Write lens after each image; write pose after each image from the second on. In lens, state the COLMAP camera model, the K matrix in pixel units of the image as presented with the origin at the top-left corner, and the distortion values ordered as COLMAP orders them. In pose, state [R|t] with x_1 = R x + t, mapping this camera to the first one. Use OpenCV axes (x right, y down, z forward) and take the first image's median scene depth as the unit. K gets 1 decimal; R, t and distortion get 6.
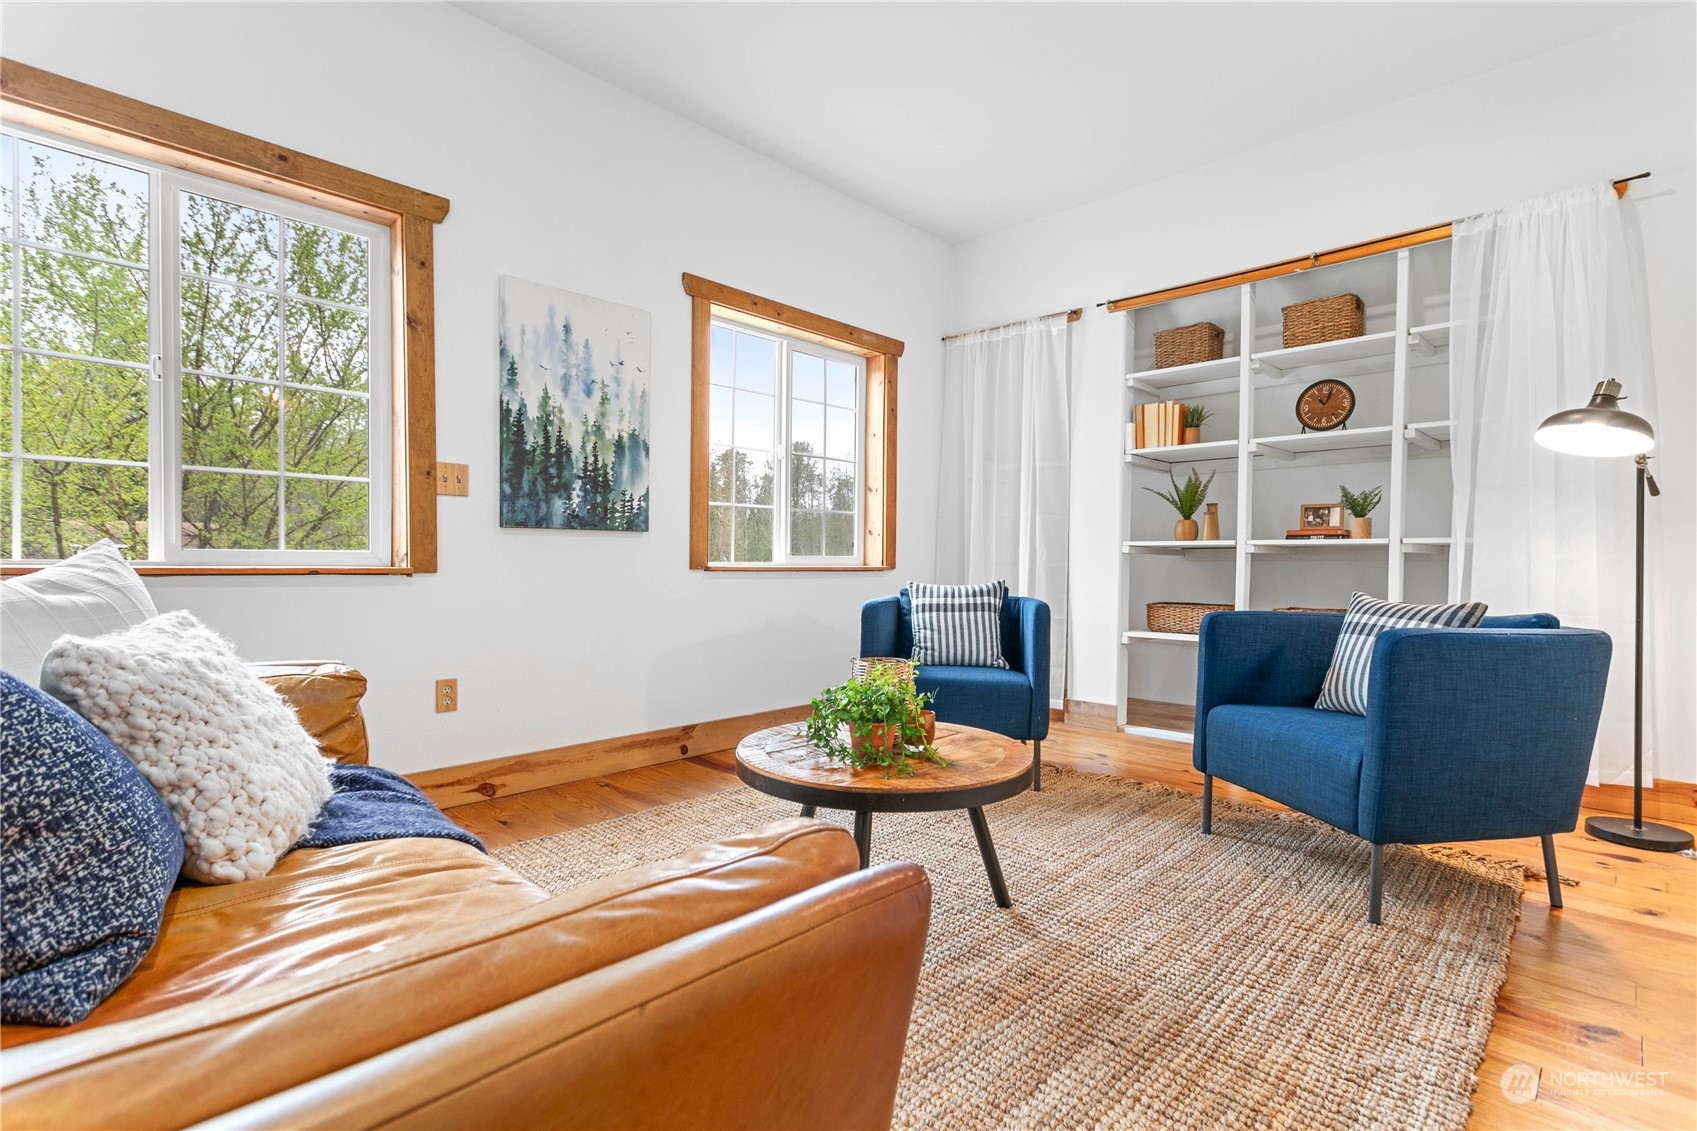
lens RADIAL K [[815.0, 0, 848.7], [0, 815.0, 561.9], [0, 0, 1]] dist [0.004981, 0.000786]
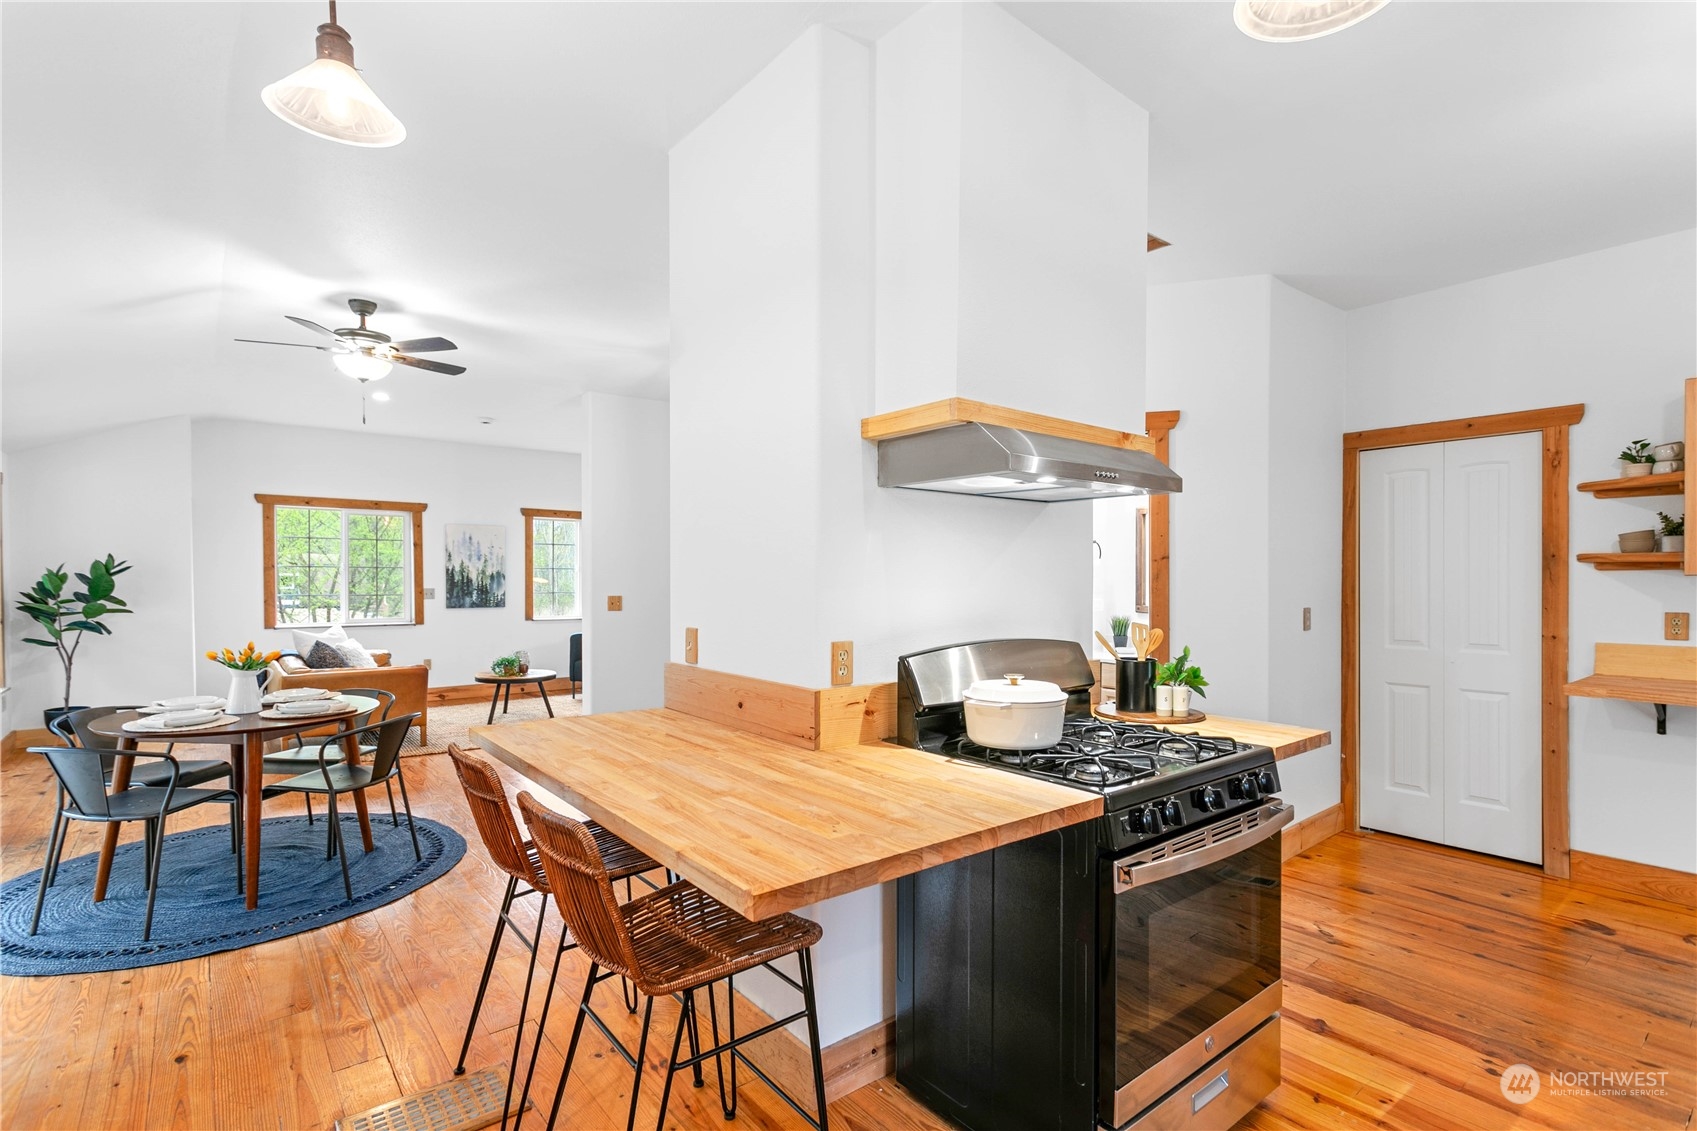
lens RADIAL K [[815.0, 0, 842.7], [0, 815.0, 574.3], [0, 0, 1]] dist [0.004981, 0.000786]
pose [[0.991527, -0.009506, -0.129553, 1.253749], [0.008294, 0.999917, -0.009887, -0.113317], [0.129637, 0.008728, 0.991523, -1.586529]]
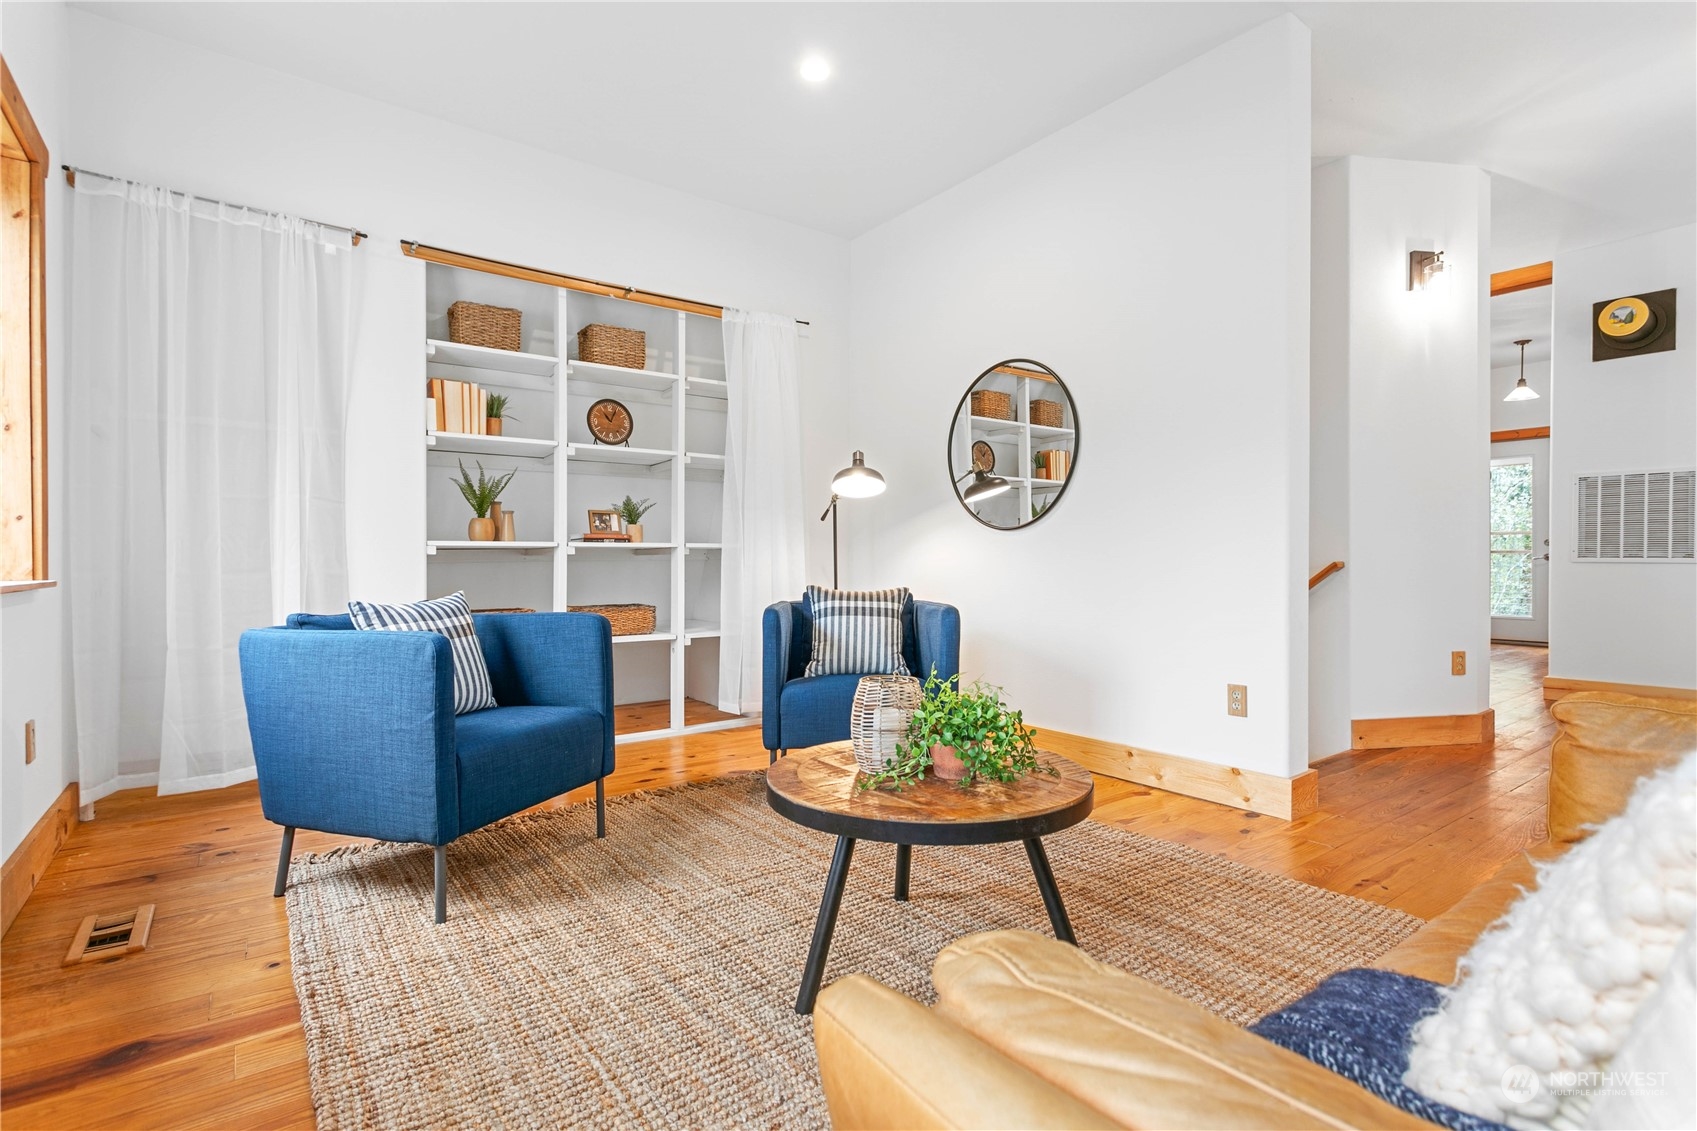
lens RADIAL K [[815.0, 0, 844.5], [0, 815.0, 566.7], [0, 0, 1]] dist [0.004981, 0.000786]
pose [[0.143051, -0.018088, 0.989550, -0.532341], [0.009195, 0.999814, 0.016946, -0.011602], [-0.989673, 0.006675, 0.143190, 0.588373]]
